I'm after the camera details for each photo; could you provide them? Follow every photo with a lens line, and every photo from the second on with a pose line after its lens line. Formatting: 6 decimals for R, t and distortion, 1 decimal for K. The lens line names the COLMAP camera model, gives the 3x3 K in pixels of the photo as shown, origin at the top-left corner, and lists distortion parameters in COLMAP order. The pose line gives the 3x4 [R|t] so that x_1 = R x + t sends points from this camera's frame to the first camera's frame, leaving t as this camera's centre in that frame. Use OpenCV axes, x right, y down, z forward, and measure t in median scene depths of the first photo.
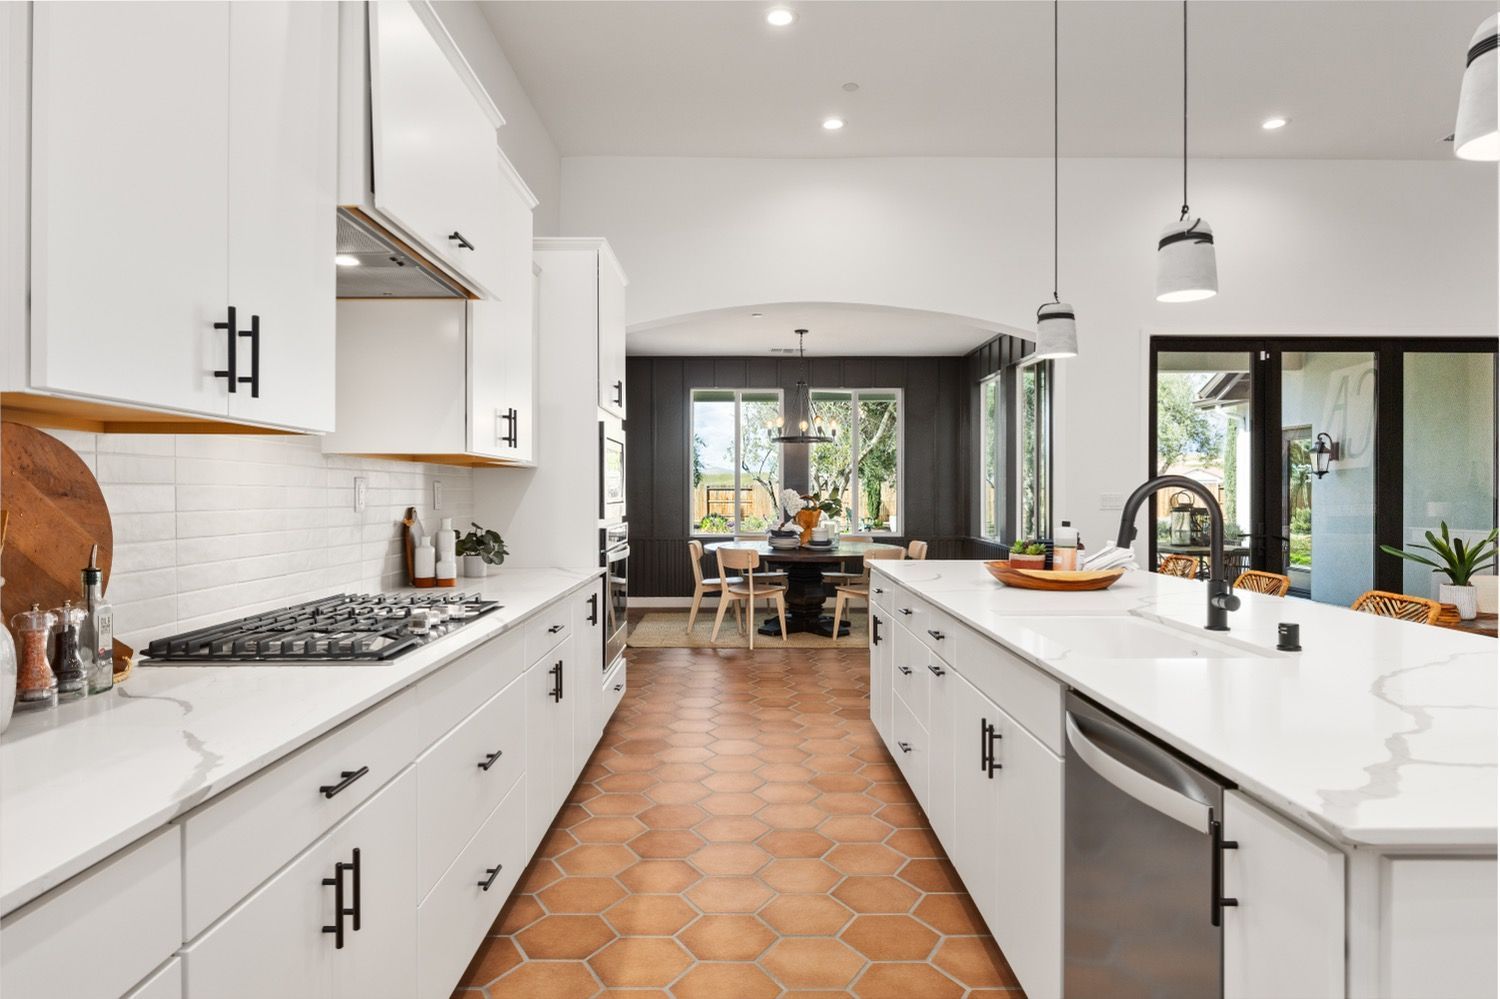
lens RADIAL K [[879.9, 0, 744.4], [0, 879.9, 501.8], [0, 0, 1]] dist [-0.012464, 0.002376]
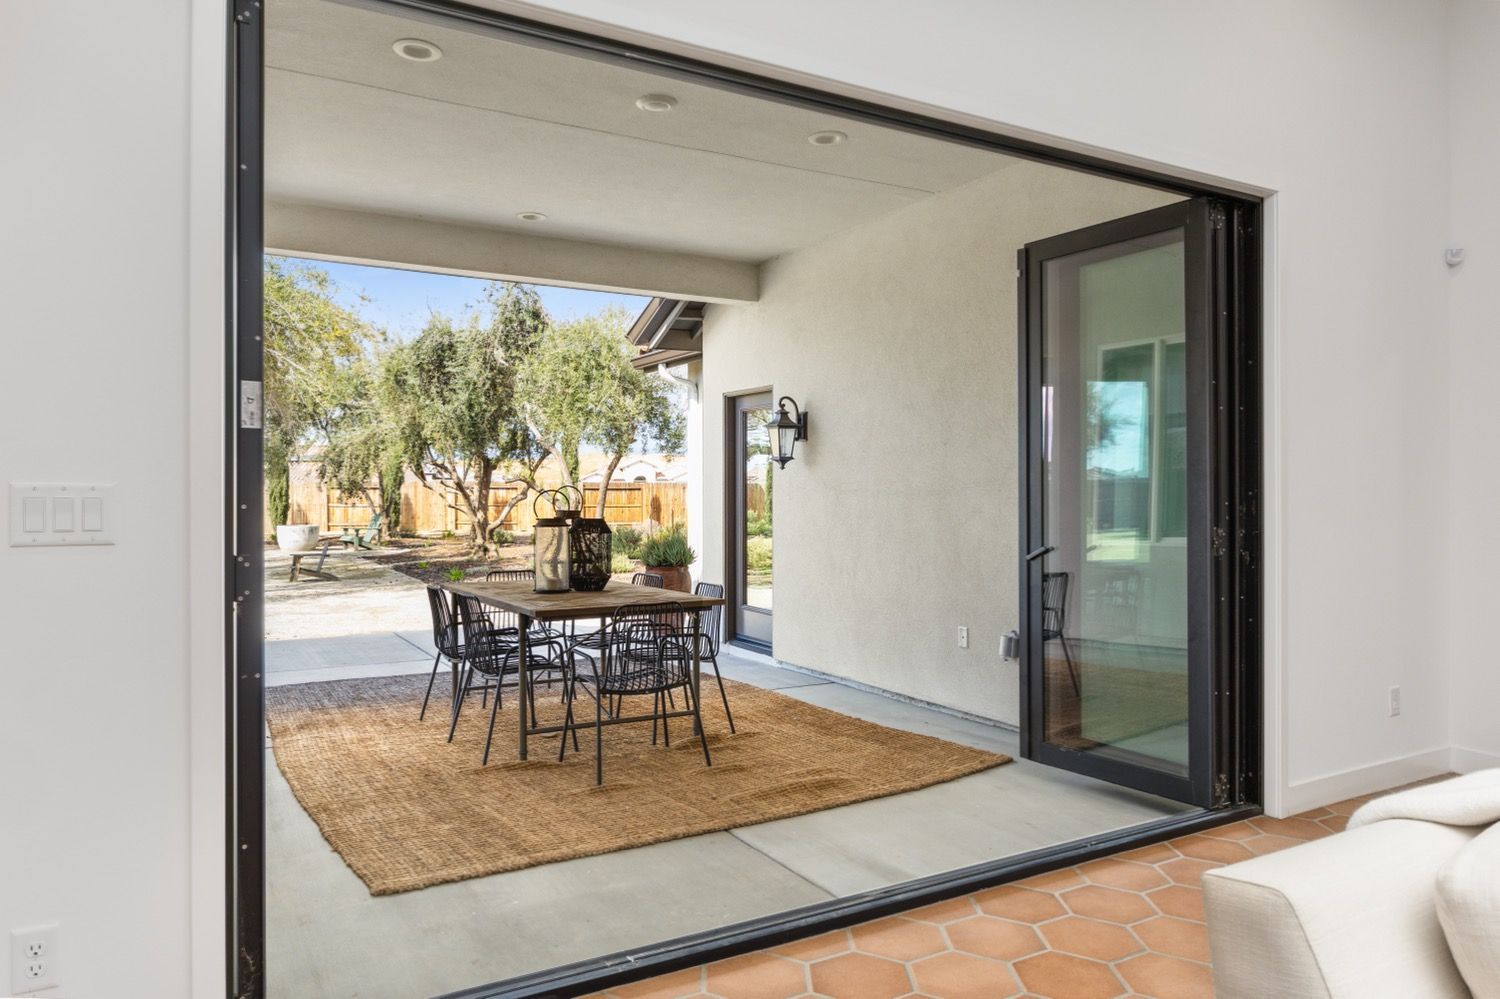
lens RADIAL K [[989.9, 0, 748.4], [0, 989.9, 497.6], [0, 0, 1]] dist [-0.000106, 0.000000]
pose [[0.863709, -0.002553, 0.503984, 0.464017], [0.005829, 0.999971, -0.004923, -0.003431], [-0.503957, 0.007190, 0.863699, 0.664213]]
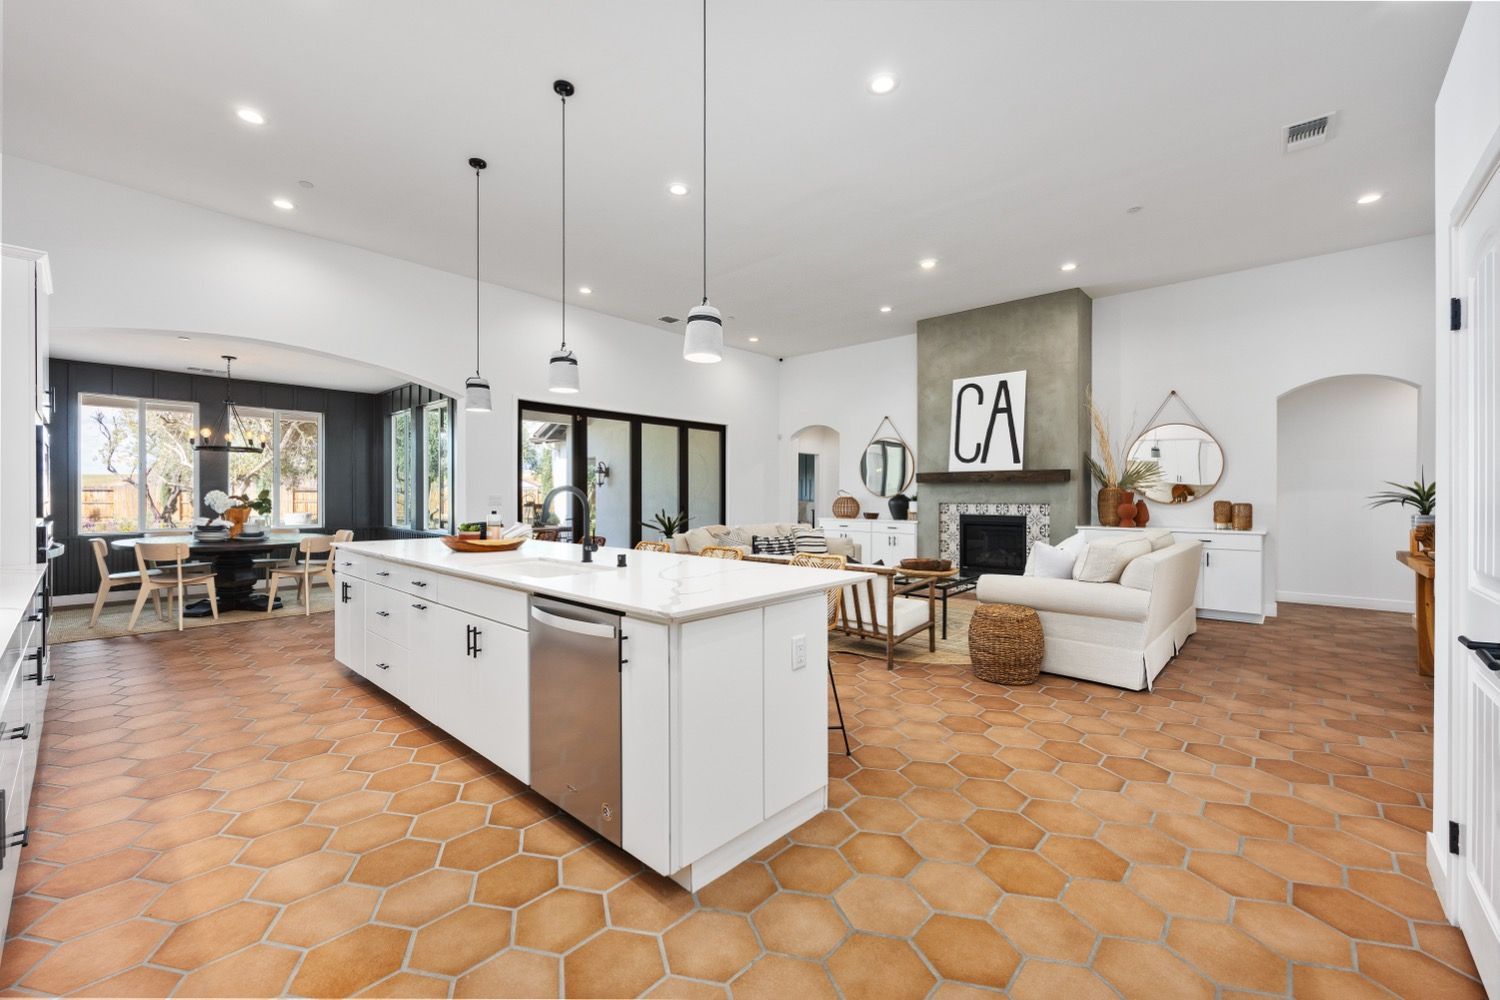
lens RADIAL K [[597.2, 0, 740.6], [0, 597.2, 497.4], [0, 0, 1]] dist [-0.002028, -0.000406]
pose [[0.676632, -0.000585, 0.736321, -0.080160], [0.004811, 0.999982, -0.003626, 0.001424], [-0.736306, 0.005996, 0.676622, -0.065105]]
